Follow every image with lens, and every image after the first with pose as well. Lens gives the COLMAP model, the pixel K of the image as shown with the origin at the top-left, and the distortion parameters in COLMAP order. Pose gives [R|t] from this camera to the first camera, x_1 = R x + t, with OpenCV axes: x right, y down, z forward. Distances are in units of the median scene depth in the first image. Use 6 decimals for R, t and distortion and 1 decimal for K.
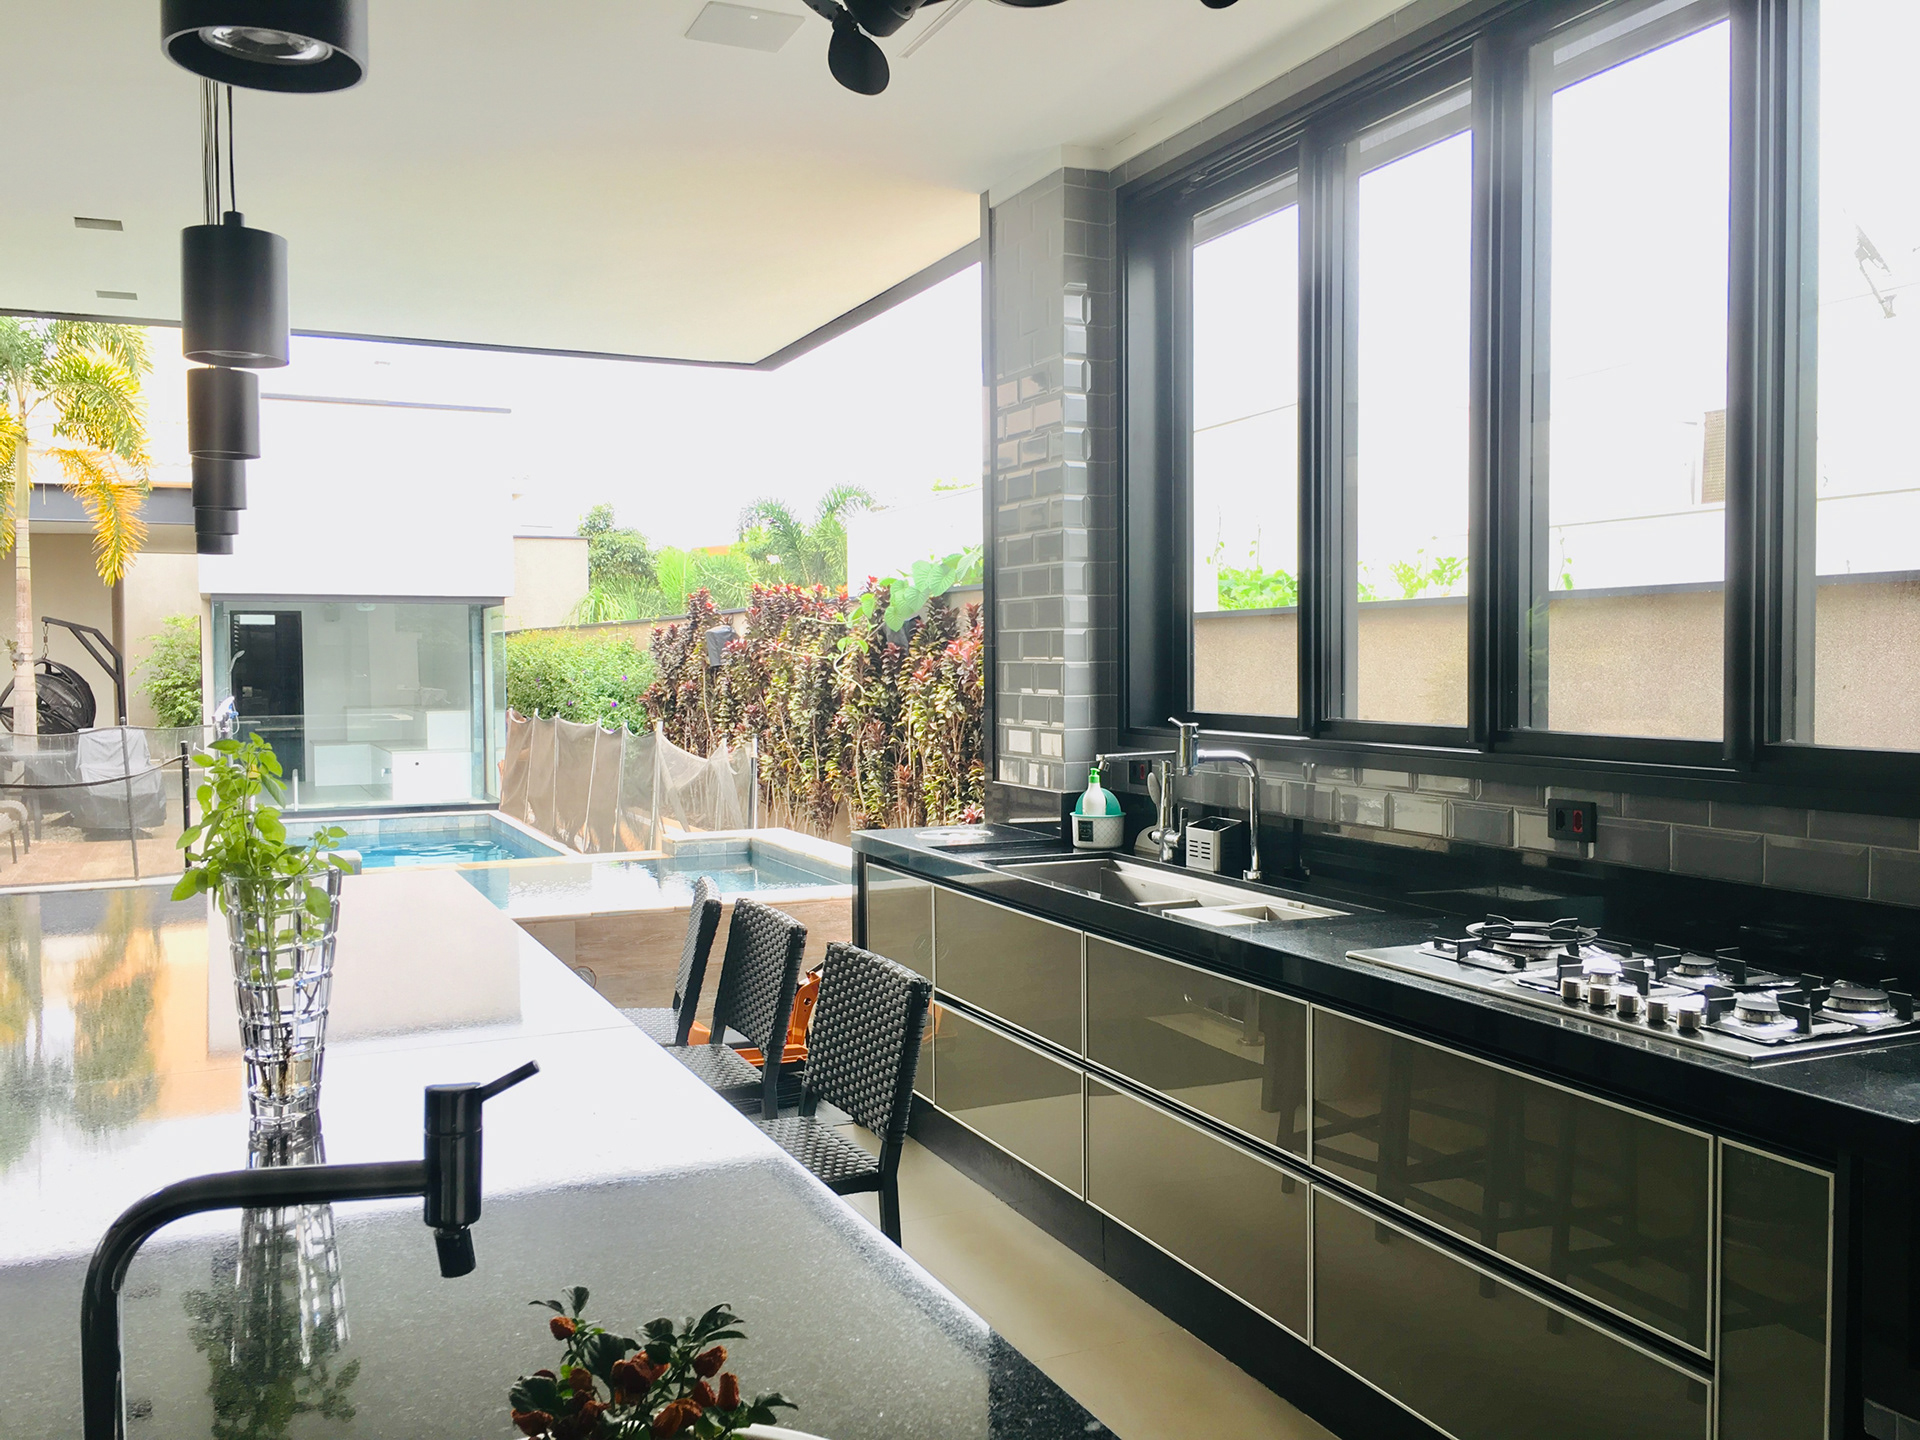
lens RADIAL K [[1644.1, 0, 959.4], [0, 1644.1, 720.2], [0, 0, 1]] dist [0.088820, -0.124391]
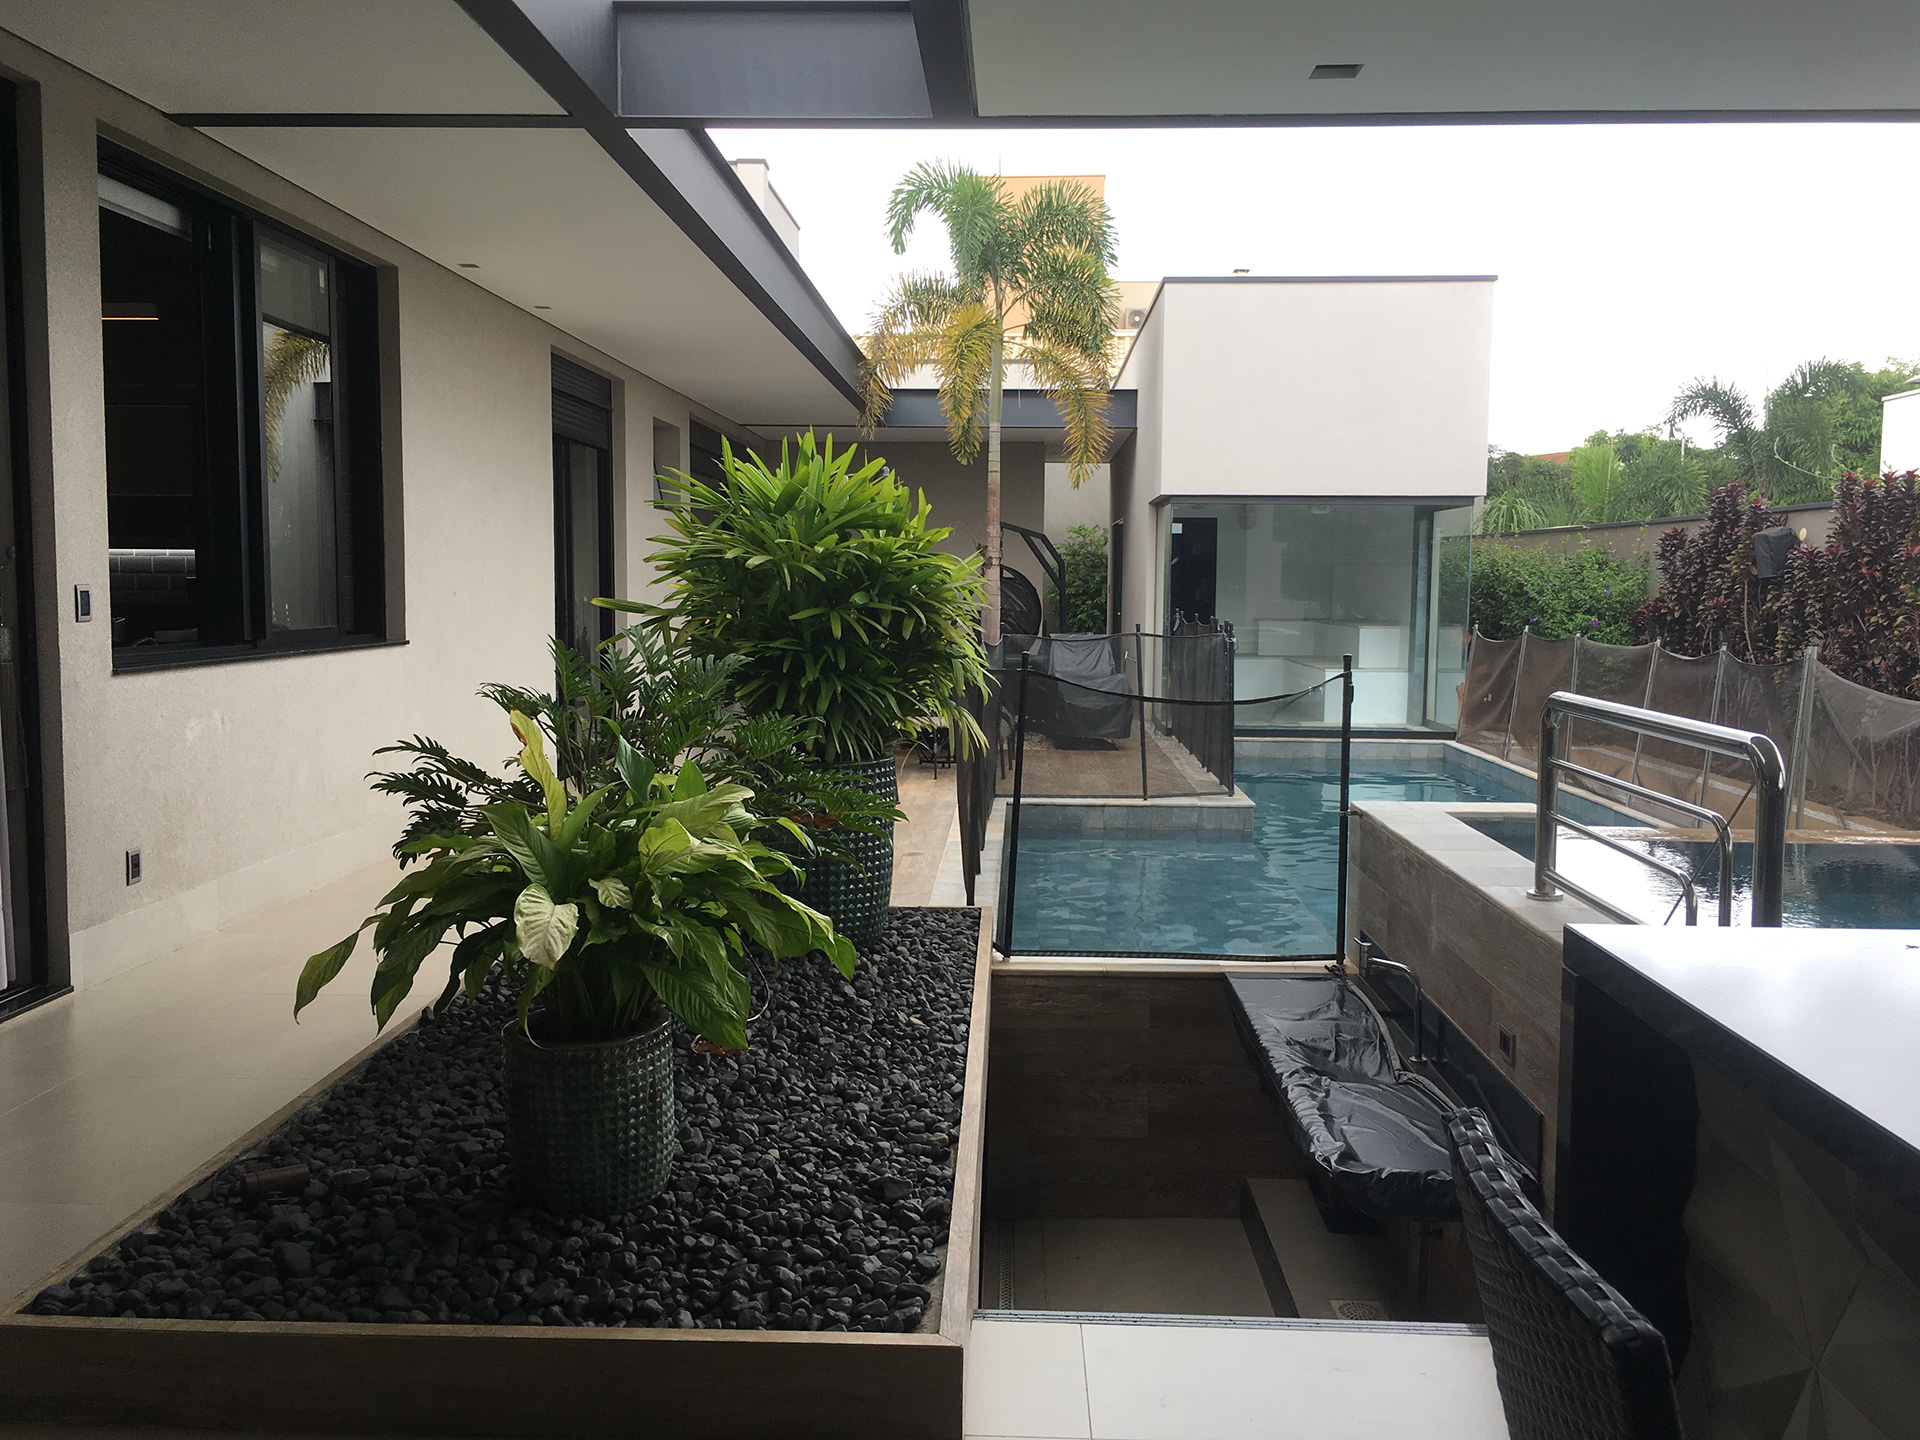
lens RADIAL K [[1644.1, 0, 958.7], [0, 1644.1, 718.2], [0, 0, 1]] dist [0.088820, -0.124391]
pose [[0.899822, 0.052059, -0.433140, -0.137545], [-0.031048, 0.997979, 0.055447, 0.002147], [0.435152, -0.036445, 0.899619, 0.091322]]
